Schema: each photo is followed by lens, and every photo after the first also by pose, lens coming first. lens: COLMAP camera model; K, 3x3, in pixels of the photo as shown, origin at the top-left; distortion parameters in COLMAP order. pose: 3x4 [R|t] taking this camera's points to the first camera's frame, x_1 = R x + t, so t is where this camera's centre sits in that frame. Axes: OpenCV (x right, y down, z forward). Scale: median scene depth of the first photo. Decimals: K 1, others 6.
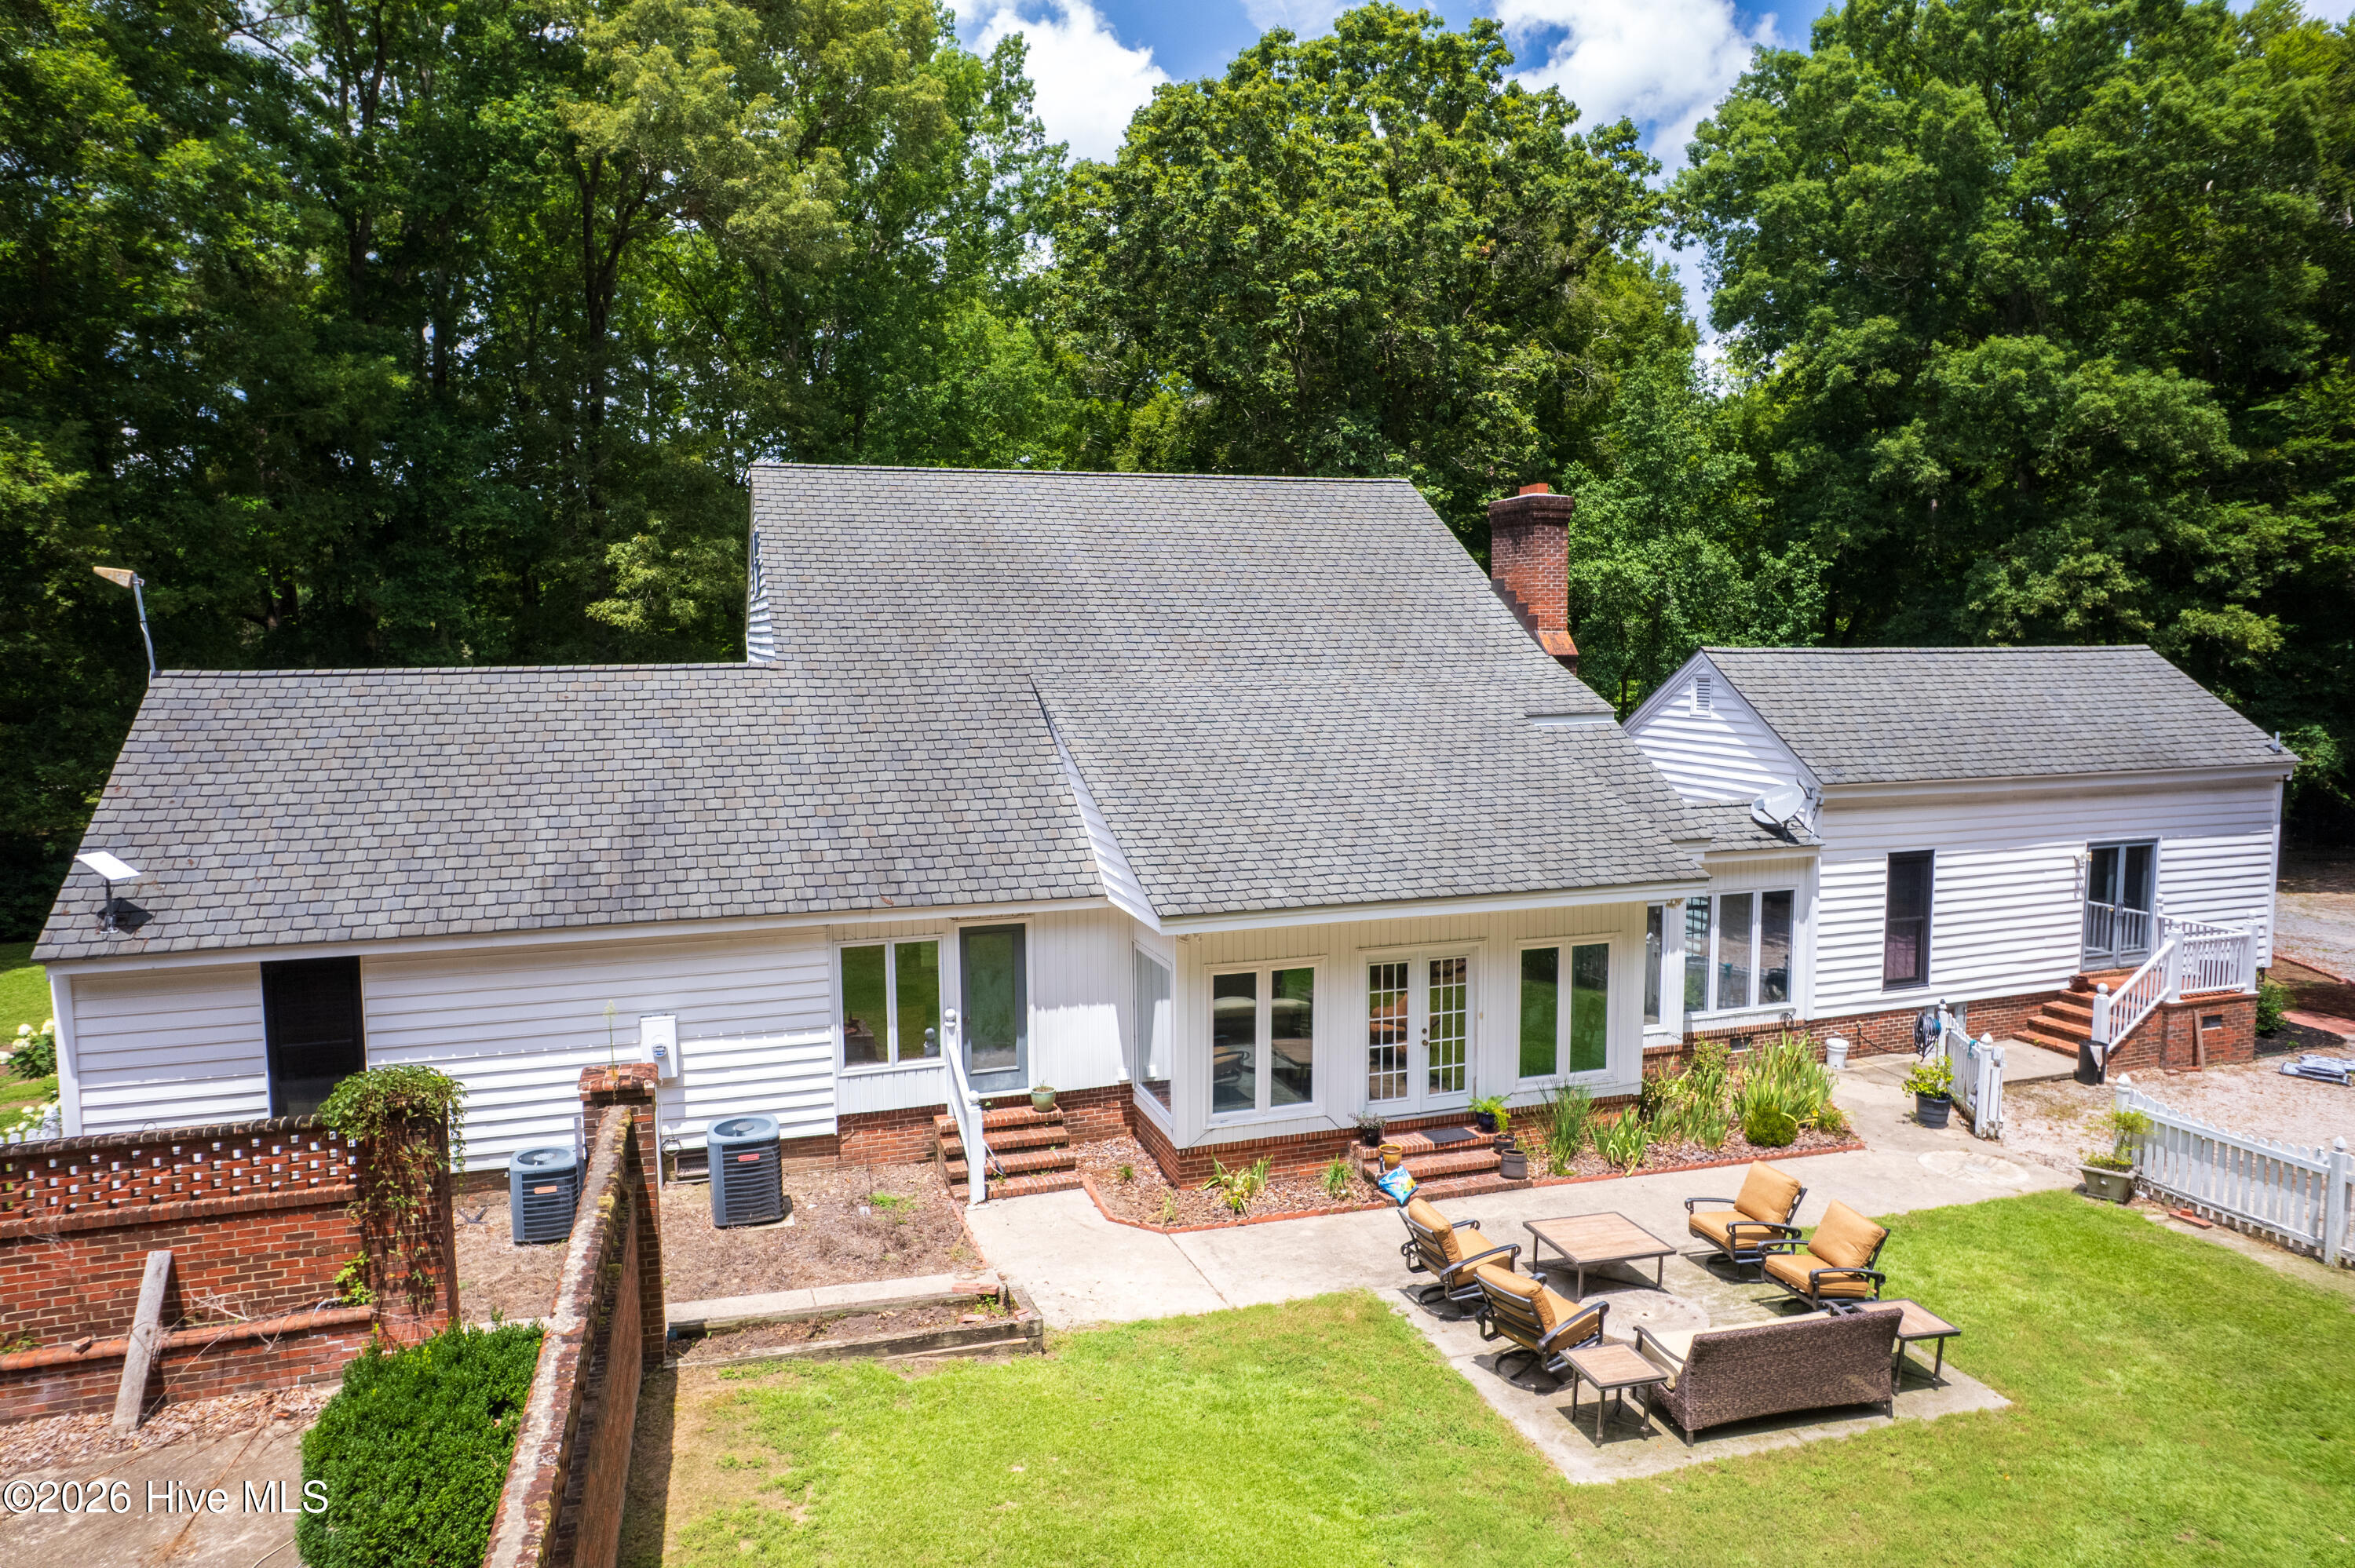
lens RADIAL K [[1492.2, 0, 1165.0], [0, 1492.2, 769.4], [0, 0, 1]] dist [-0.069152, 0.056309]
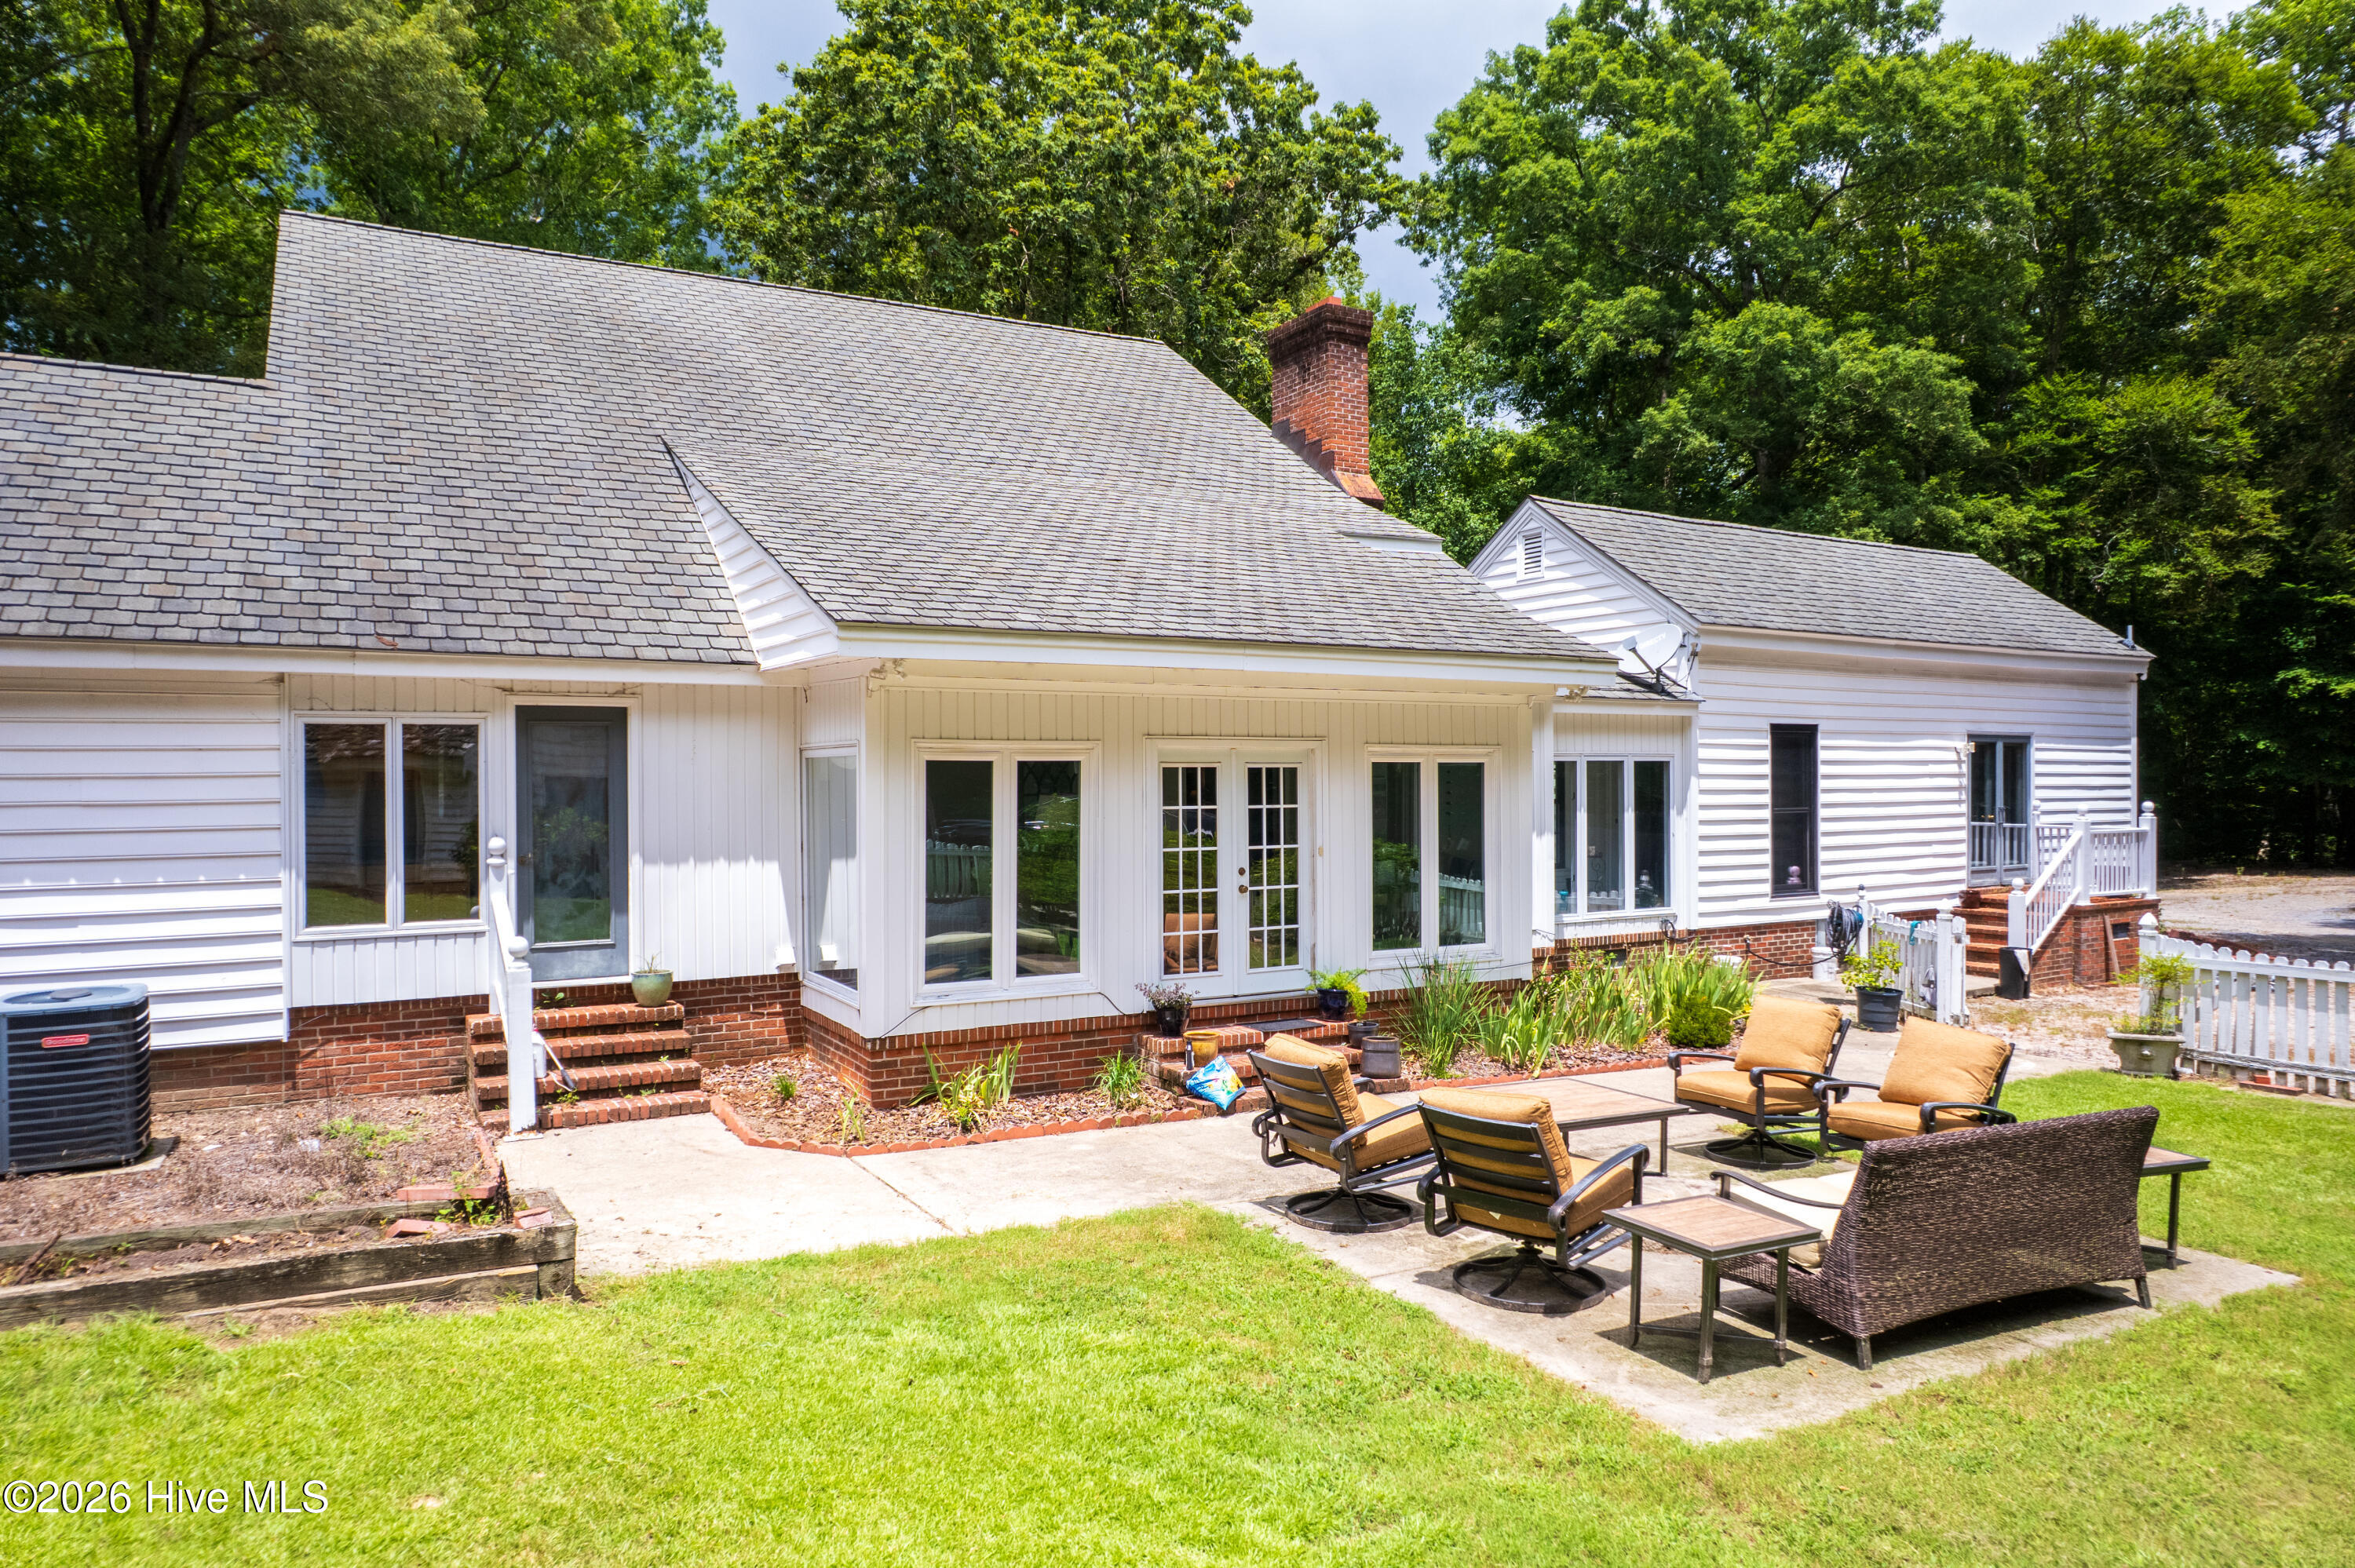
lens RADIAL K [[1500.5, 0, 1168.1], [0, 1500.5, 770.8], [0, 0, 1]] dist [-0.075158, 0.063254]
pose [[0.980953, 0.003933, 0.194206, 0.008383], [0.014190, 0.995673, -0.091839, 0.168357], [-0.193727, 0.092846, 0.976652, 0.296026]]
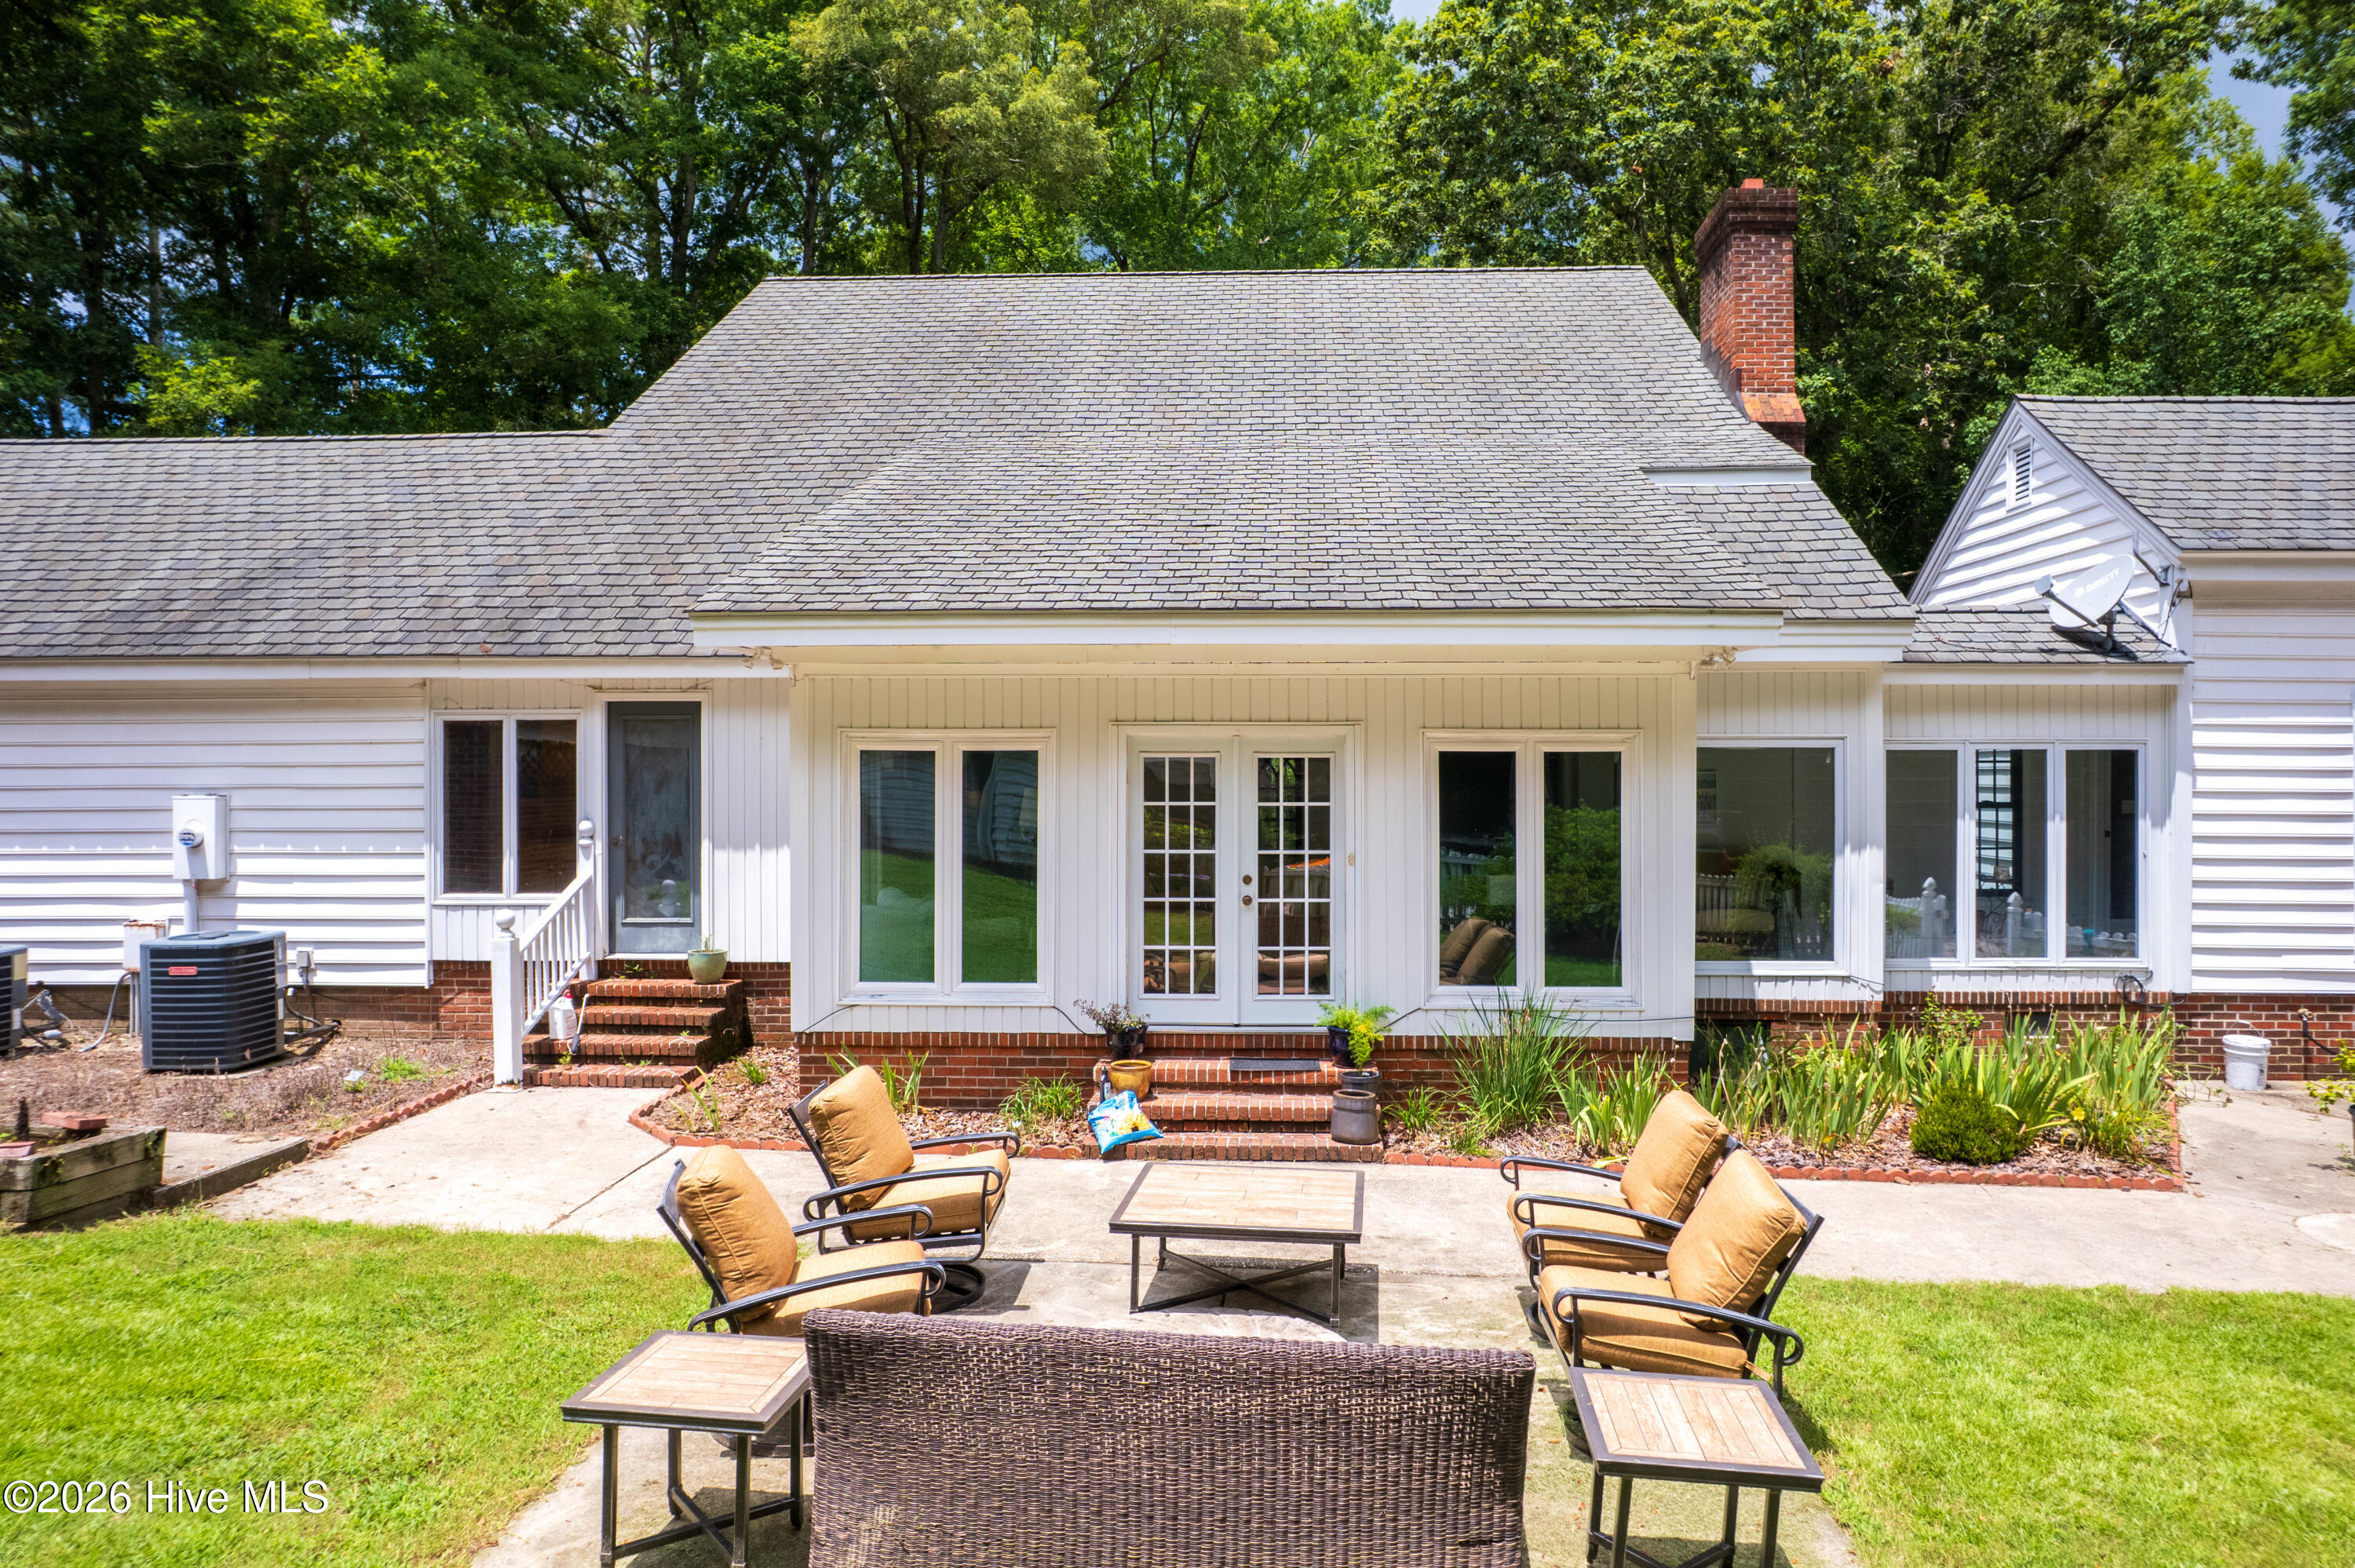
lens RADIAL K [[1534.4, 0, 1237.9], [0, 1534.4, 766.8], [0, 0, 1]] dist [-0.081082, 0.069511]
pose [[0.938345, 0.006151, -0.345644, 0.328655], [-0.037601, 0.995726, -0.084359, 0.159642], [0.343648, 0.092154, 0.934566, 0.386340]]
